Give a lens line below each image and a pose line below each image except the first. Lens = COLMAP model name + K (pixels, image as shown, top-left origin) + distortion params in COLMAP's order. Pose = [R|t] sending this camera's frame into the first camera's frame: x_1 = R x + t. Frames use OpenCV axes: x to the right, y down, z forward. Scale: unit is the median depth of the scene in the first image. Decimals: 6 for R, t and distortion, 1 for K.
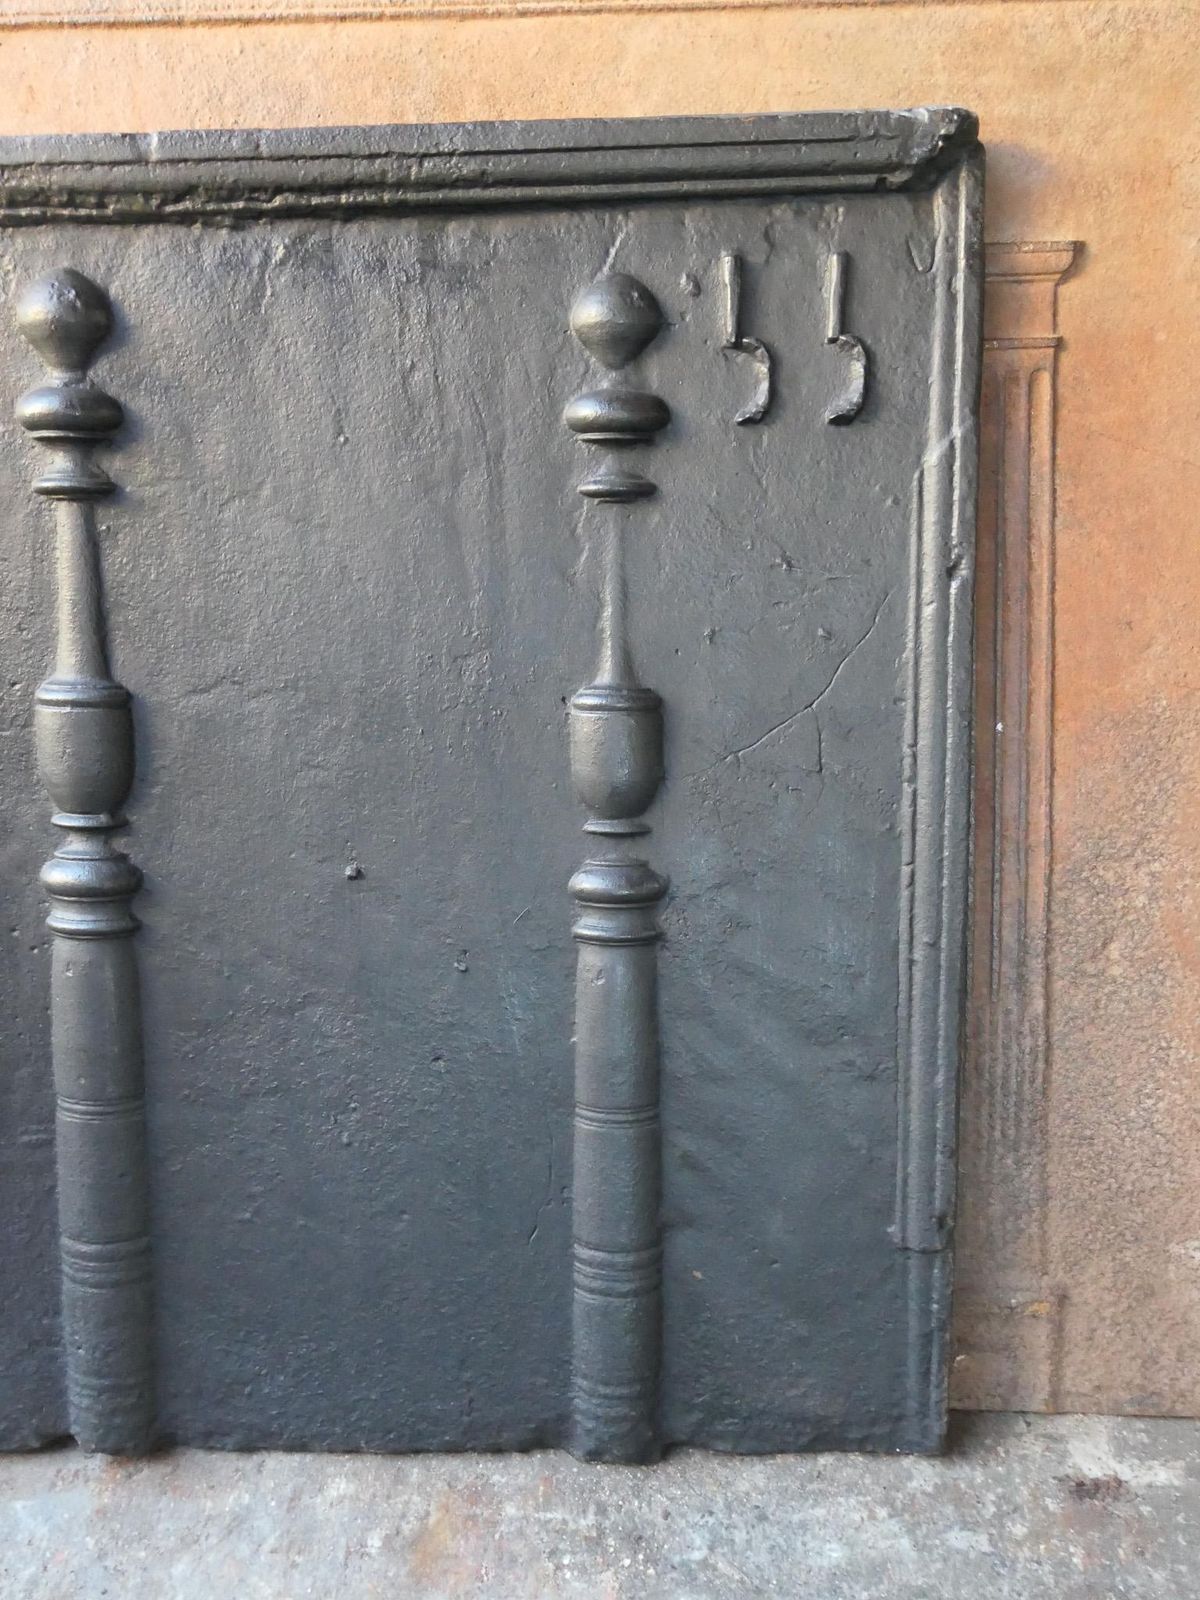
lens RADIAL K [[1240.9, 0, 599.8], [0, 1240.9, 806.1], [0, 0, 1]] dist [-0.014271, 0.014162]
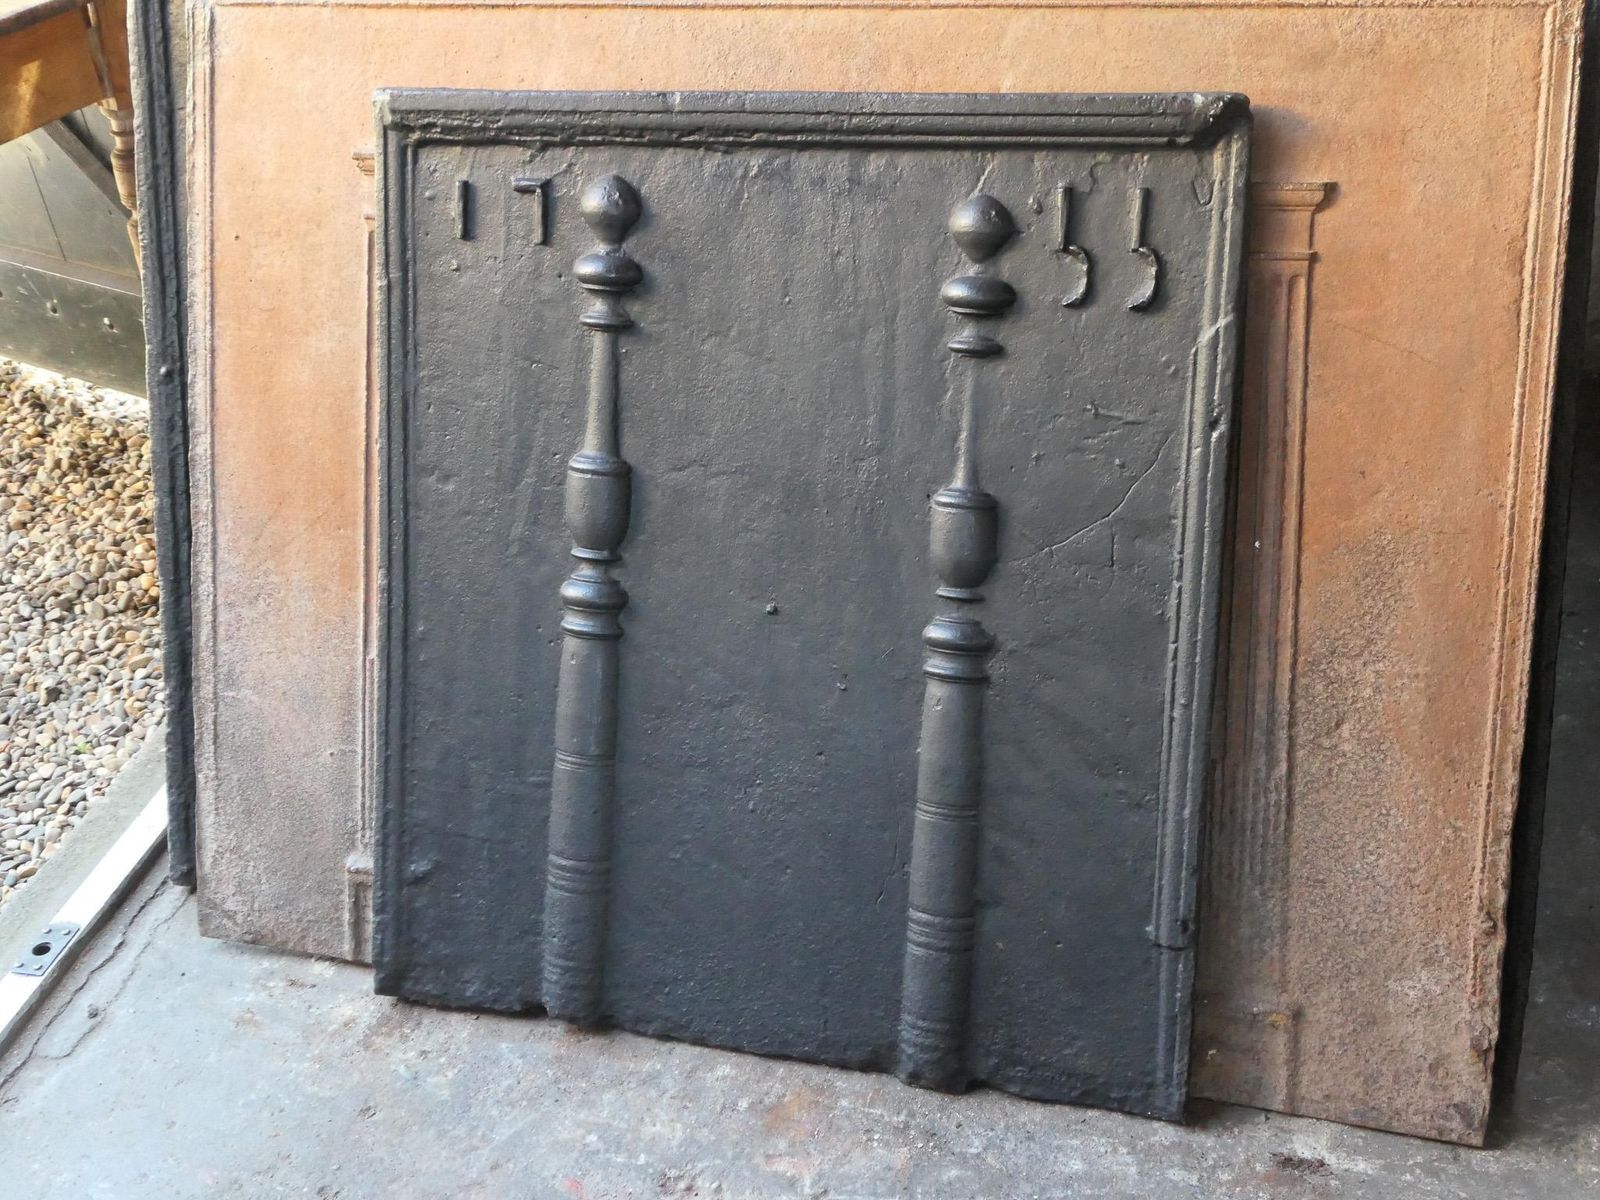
lens RADIAL K [[2087.5, 0, 802.3], [0, 2087.5, 592.7], [0, 0, 1]] dist [-0.007880, 0.081828]
pose [[0.953942, 0.093425, -0.285073, 0.520618], [-0.091140, 0.995610, 0.021301, -0.018061], [0.285812, 0.005662, 0.958269, -1.276988]]
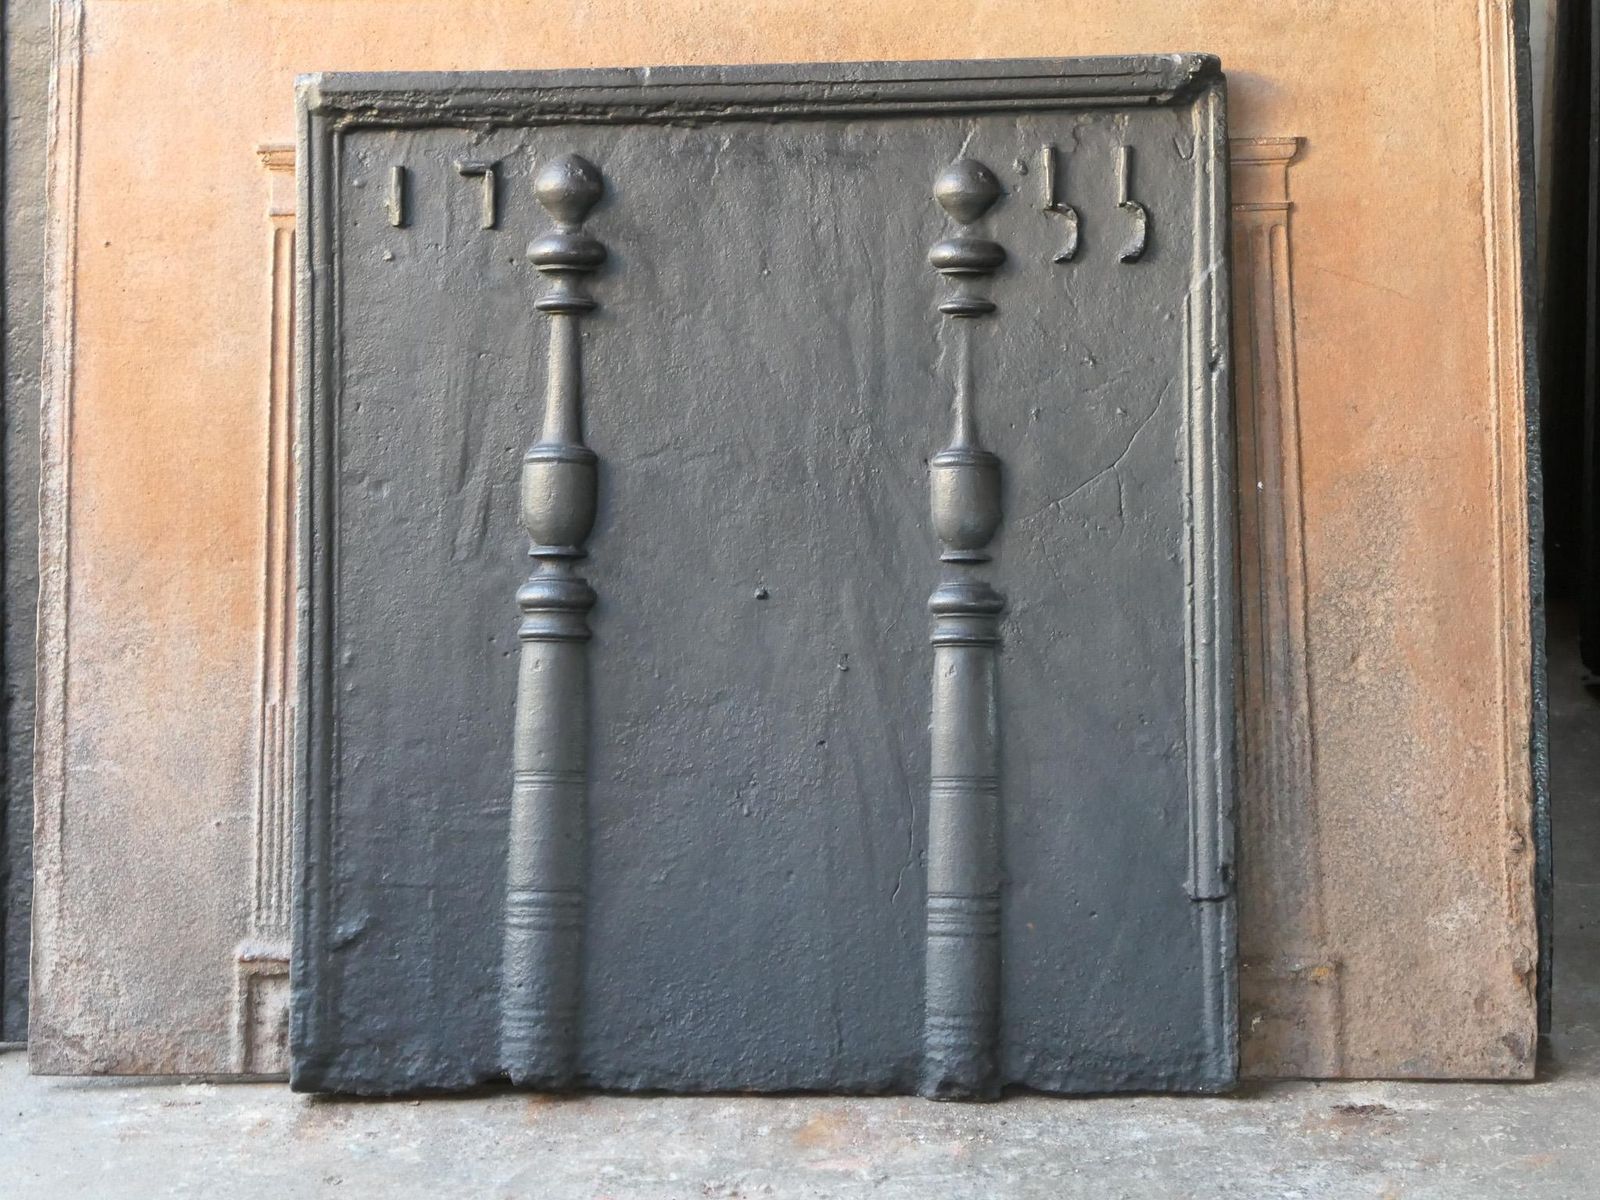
lens RADIAL K [[3888.9, 0, 798.4], [0, 3888.9, 628.1], [0, 0, 1]] dist [0.054030, -0.030294]
pose [[0.999207, 0.007195, -0.039162, -0.001299], [-0.016457, 0.970222, -0.241656, 1.135711], [0.036257, 0.242109, 0.969571, -3.104565]]
